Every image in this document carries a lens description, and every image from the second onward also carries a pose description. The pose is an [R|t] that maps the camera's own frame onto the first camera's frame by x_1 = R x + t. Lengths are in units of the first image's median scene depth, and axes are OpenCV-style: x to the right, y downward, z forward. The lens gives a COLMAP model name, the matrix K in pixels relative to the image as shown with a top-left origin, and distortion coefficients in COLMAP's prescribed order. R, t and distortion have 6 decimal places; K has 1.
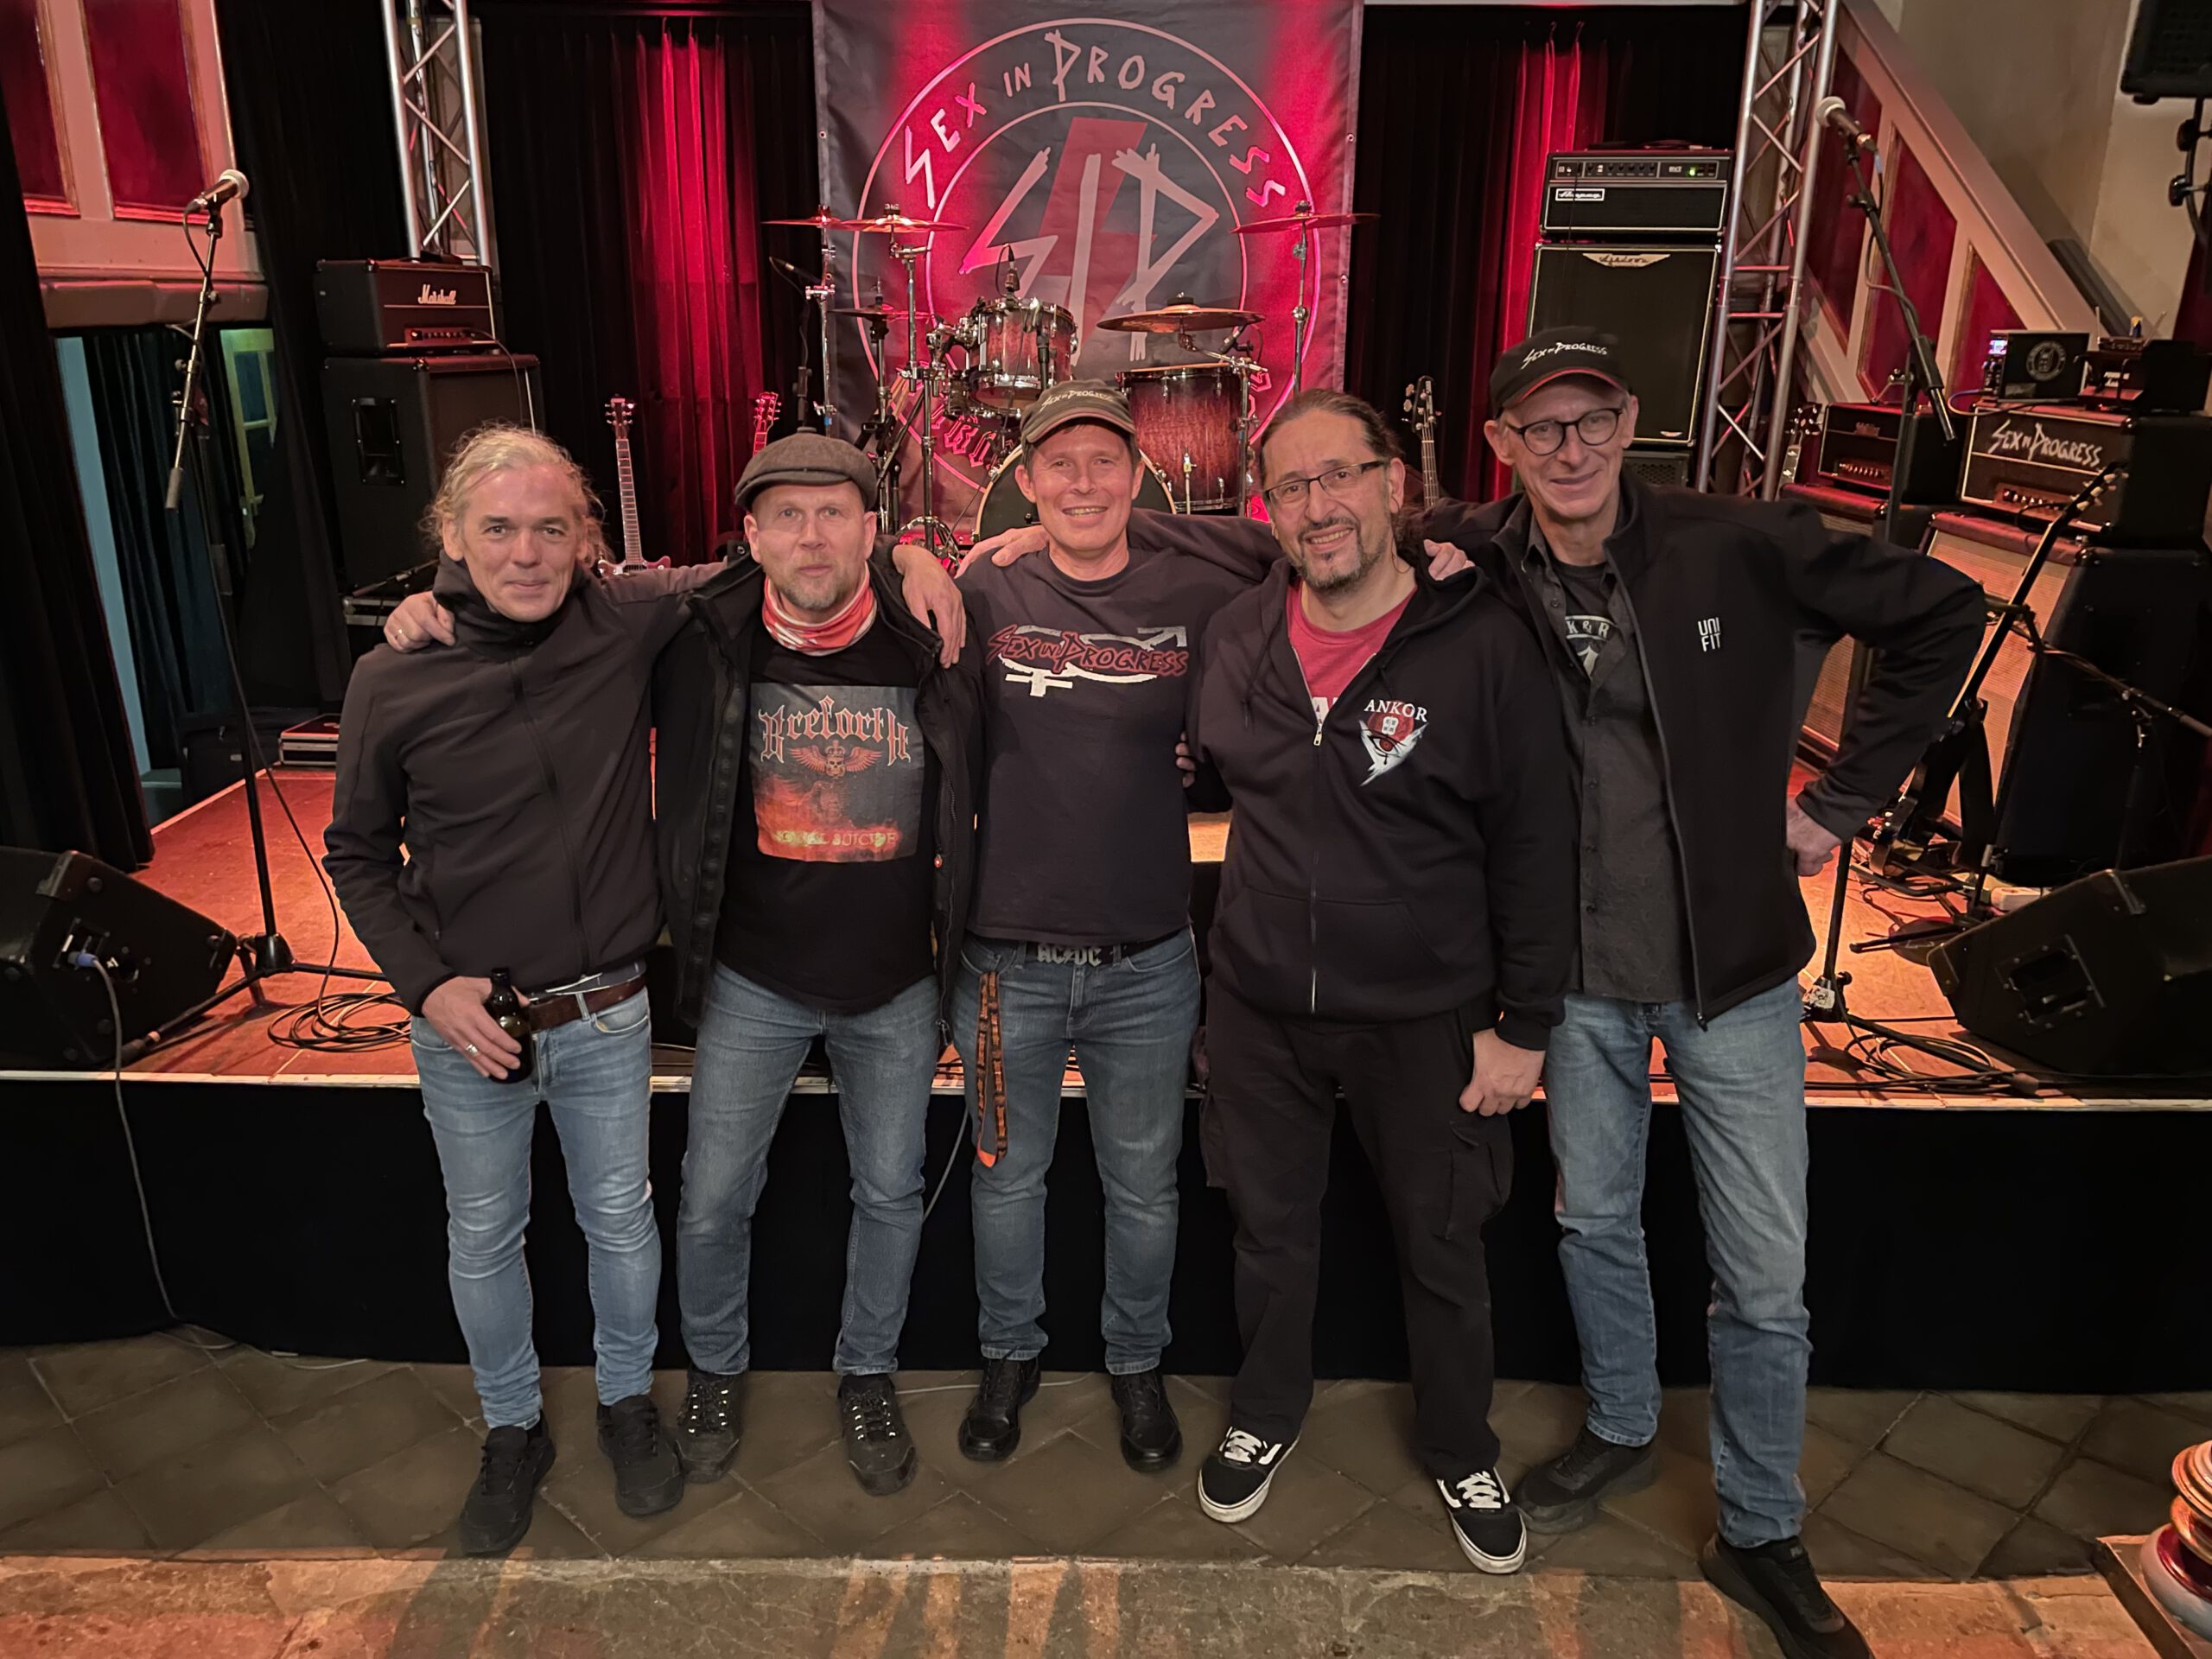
lens RADIAL K [[1635.0, 0, 1070.9], [0, 1635.0, 825.9], [0, 0, 1]] dist [0.077010, -0.094162]
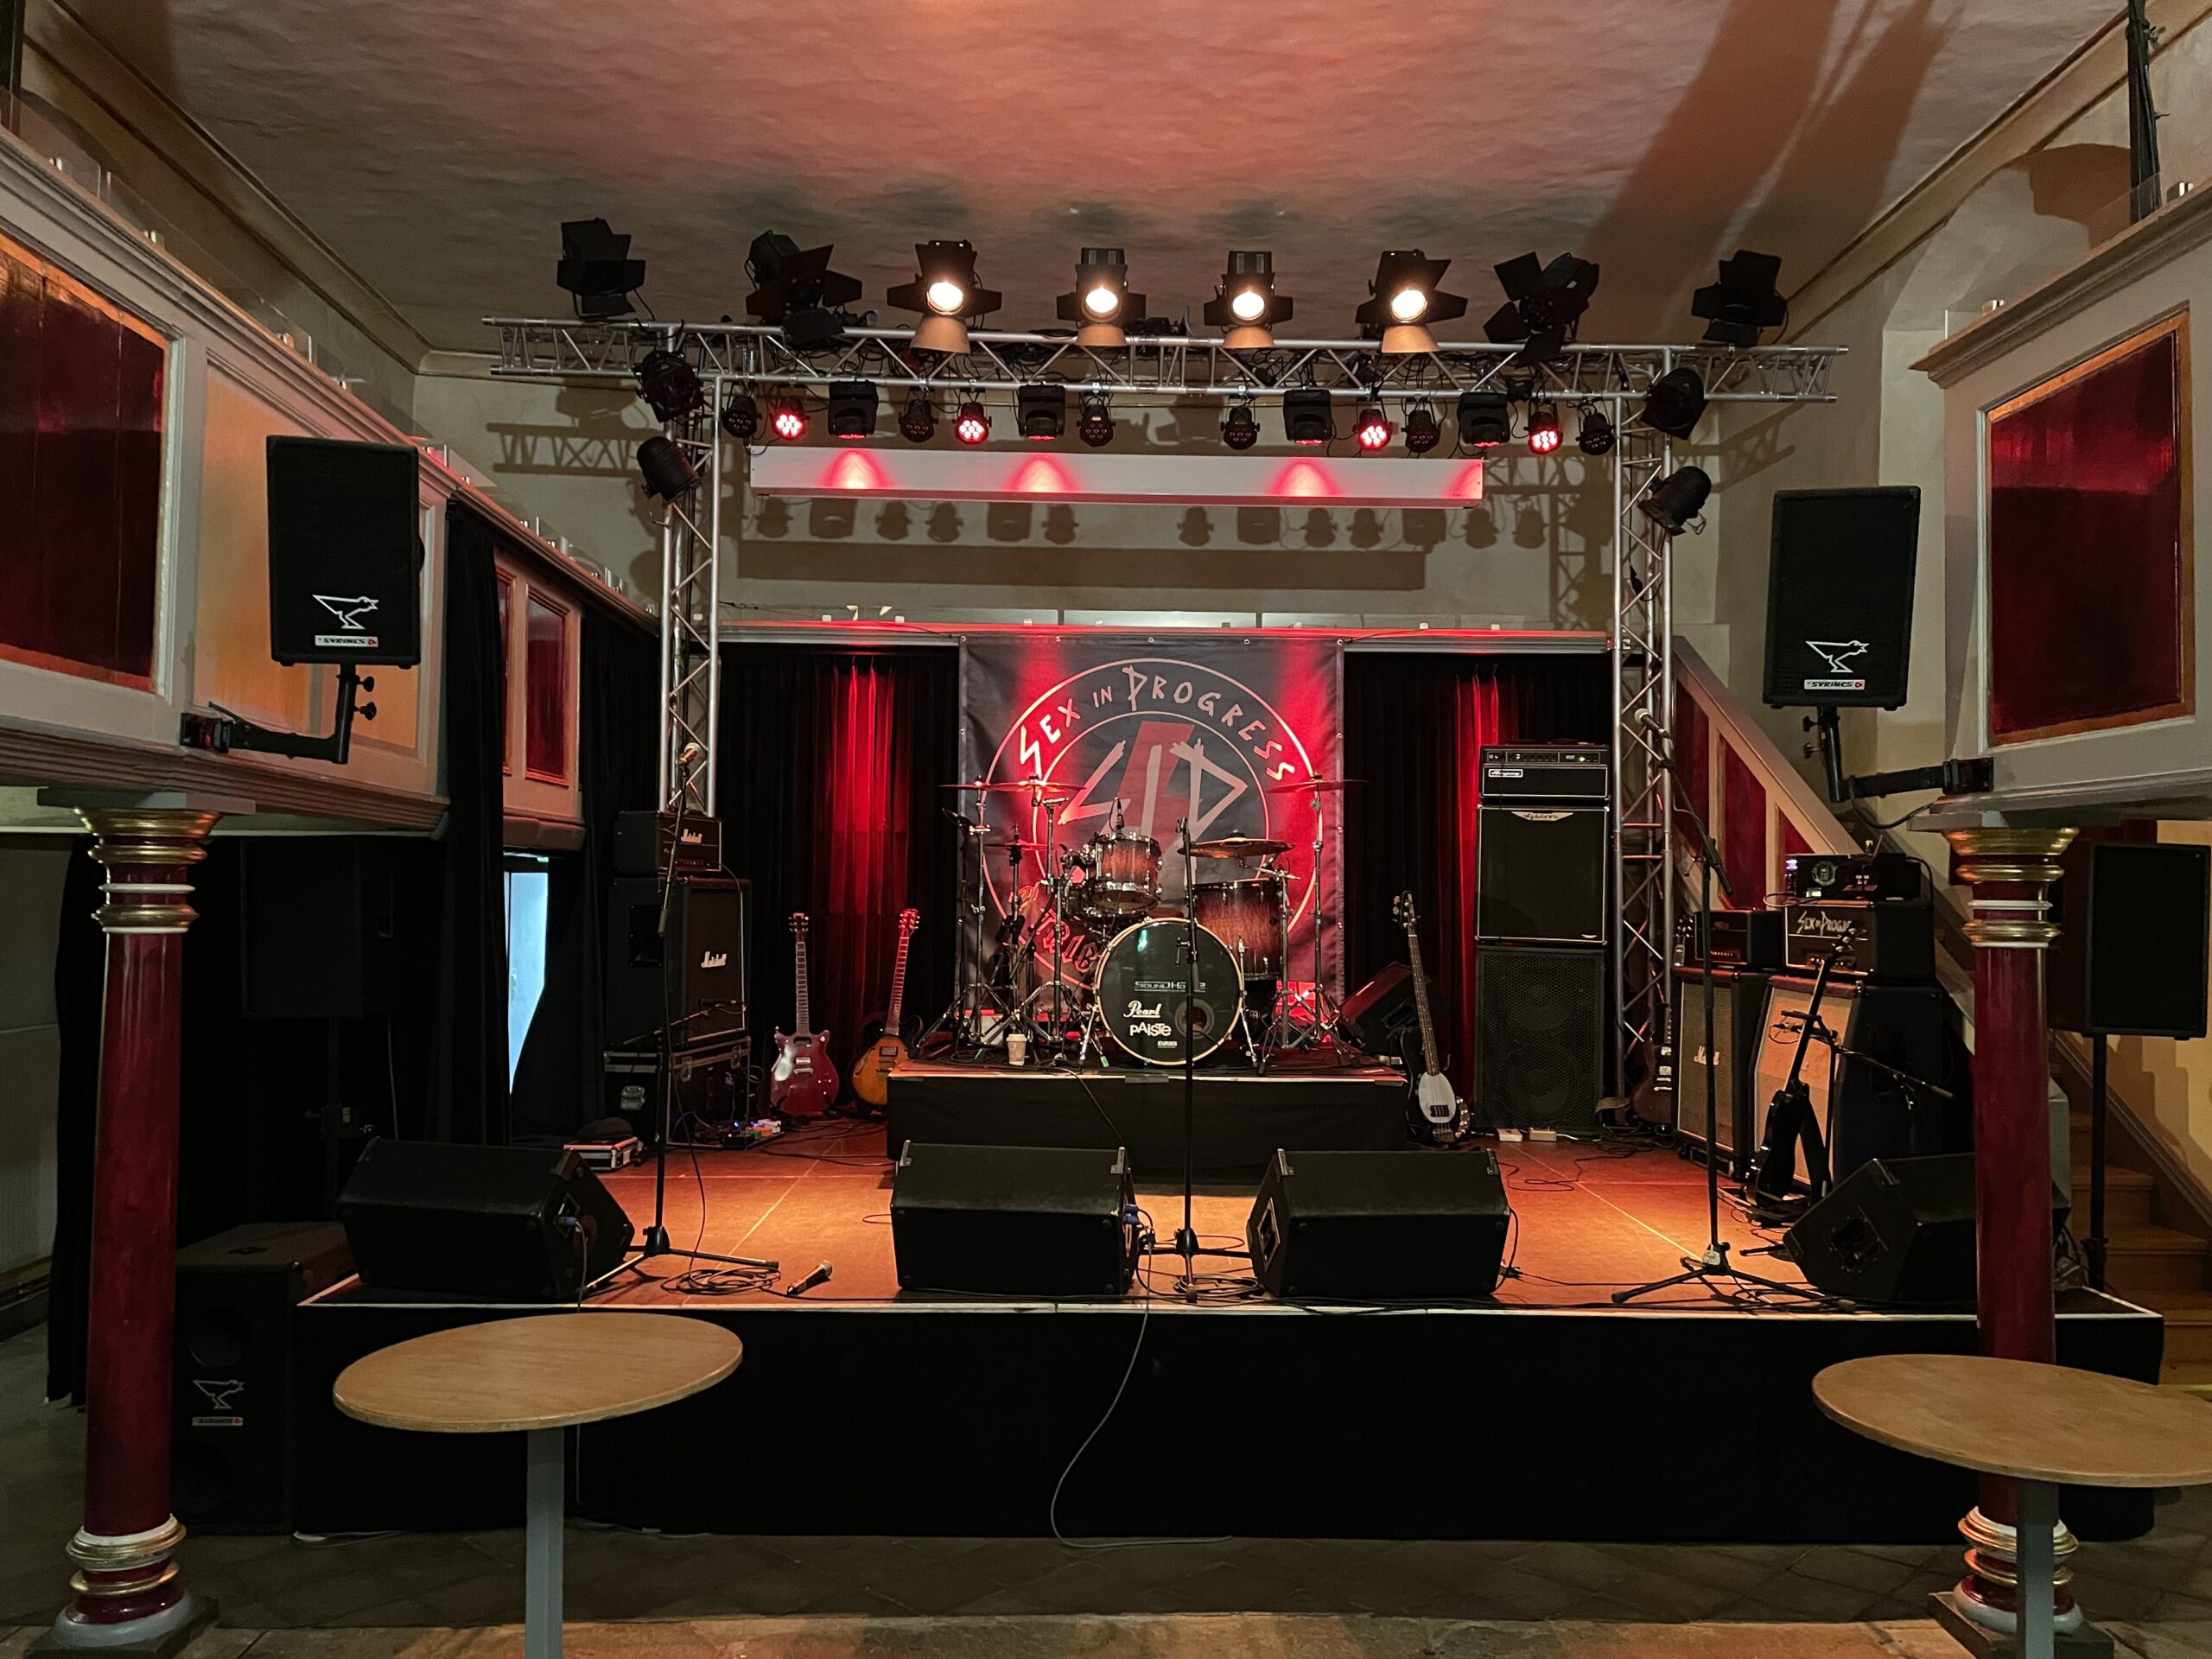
lens RADIAL K [[1635.0, 0, 1070.9], [0, 1635.0, 825.9], [0, 0, 1]] dist [0.077010, -0.094162]
pose [[0.999862, 0.005238, 0.015782, -0.084282], [0.000405, 0.941146, -0.337999, 0.132770], [-0.016624, 0.337958, 0.941014, -0.294295]]
